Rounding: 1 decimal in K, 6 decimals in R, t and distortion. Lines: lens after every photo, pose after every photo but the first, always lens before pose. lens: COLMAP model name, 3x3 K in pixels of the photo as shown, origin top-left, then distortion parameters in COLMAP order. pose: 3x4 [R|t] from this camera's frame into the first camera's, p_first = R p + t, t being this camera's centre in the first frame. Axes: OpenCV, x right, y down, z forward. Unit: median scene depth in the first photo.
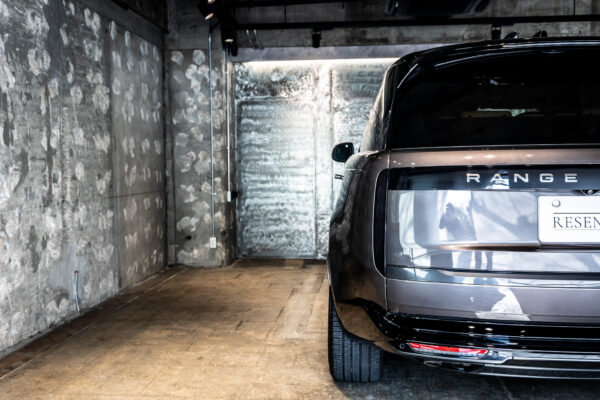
lens RADIAL K [[611.1, 0, 300.0], [0, 611.1, 200.0], [0, 0, 1]] dist [0.002994, 0.013190]
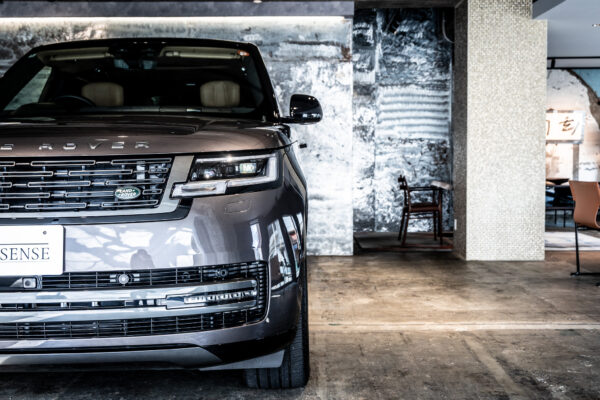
lens RADIAL K [[755.8, 0, 300.0], [0, 755.8, 200.0], [0, 0, 1]] dist [0.002596, -0.007212]
pose [[0.994750, -0.001909, 0.102316, 0.271829], [0.002366, 0.999988, -0.004347, 0.030649], [-0.102307, 0.004566, 0.994742, -0.071417]]
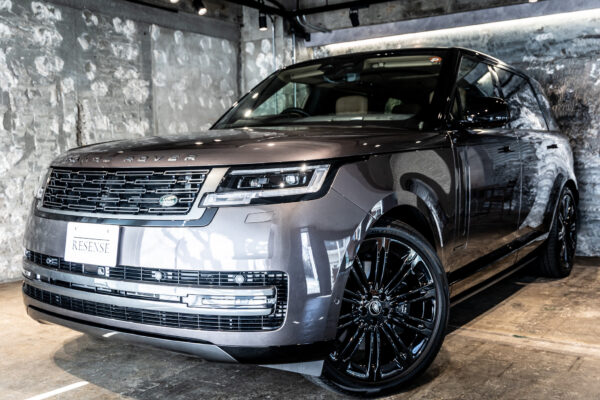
lens RADIAL K [[643.0, 0, 300.0], [0, 643.0, 200.0], [0, 0, 1]] dist [0.011687, 0.017214]
pose [[0.877366, 0.026006, -0.479116, 0.479263], [-0.018882, 0.999628, 0.019681, 0.015190], [0.479450, -0.008220, 0.877531, 0.034613]]
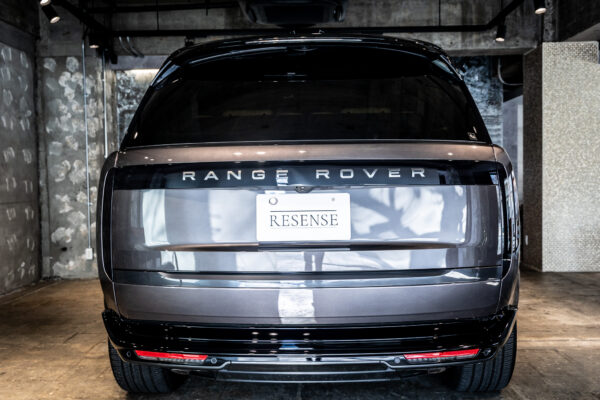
lens RADIAL K [[602.6, 0, 300.0], [0, 602.6, 200.0], [0, 0, 1]] dist [0.002792, 0.012986]
pose [[0.996967, -0.010036, 0.077176, 0.132735], [0.011624, 0.999729, -0.020160, 0.008002], [-0.076953, 0.020996, 0.996814, 0.015179]]
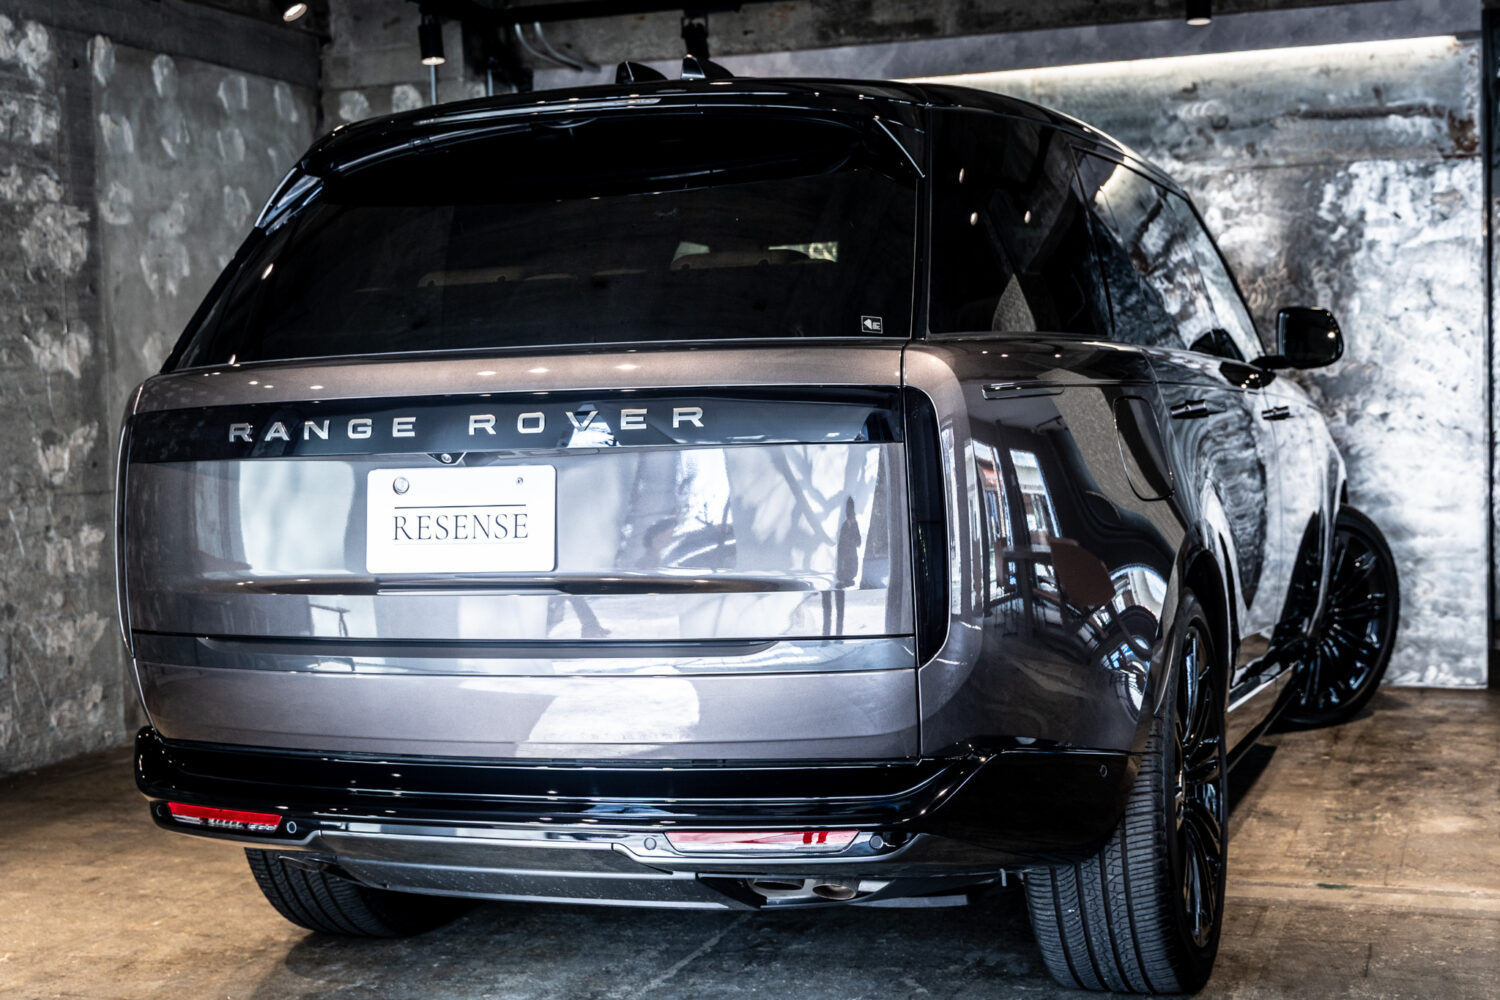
lens RADIAL K [[2033.9, 0, 750.0], [0, 2033.9, 500.0], [0, 0, 1]] dist [0.014188, 0.032858]
pose [[0.970418, -0.006610, -0.241342, 0.351154], [0.005306, 0.999968, -0.006050, 0.009126], [0.241374, 0.004590, 0.970421, -0.130416]]
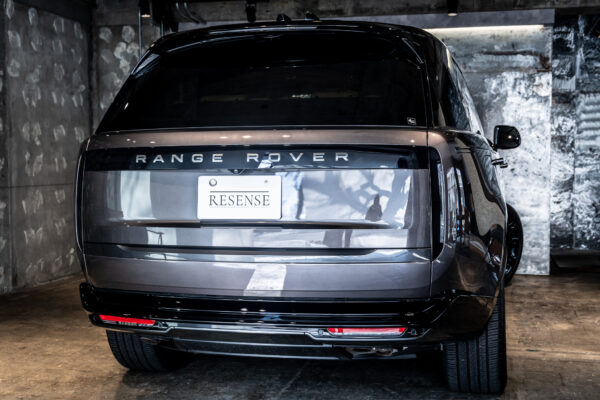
lens RADIAL K [[788.4, 0, 300.0], [0, 788.4, 200.0], [0, 0, 1]] dist [0.022458, -0.034198]
pose [[0.991737, 0.014046, -0.127516, 0.255348], [-0.015205, 0.999851, -0.008122, 0.015436], [0.127383, 0.009994, 0.991803, -0.118155]]
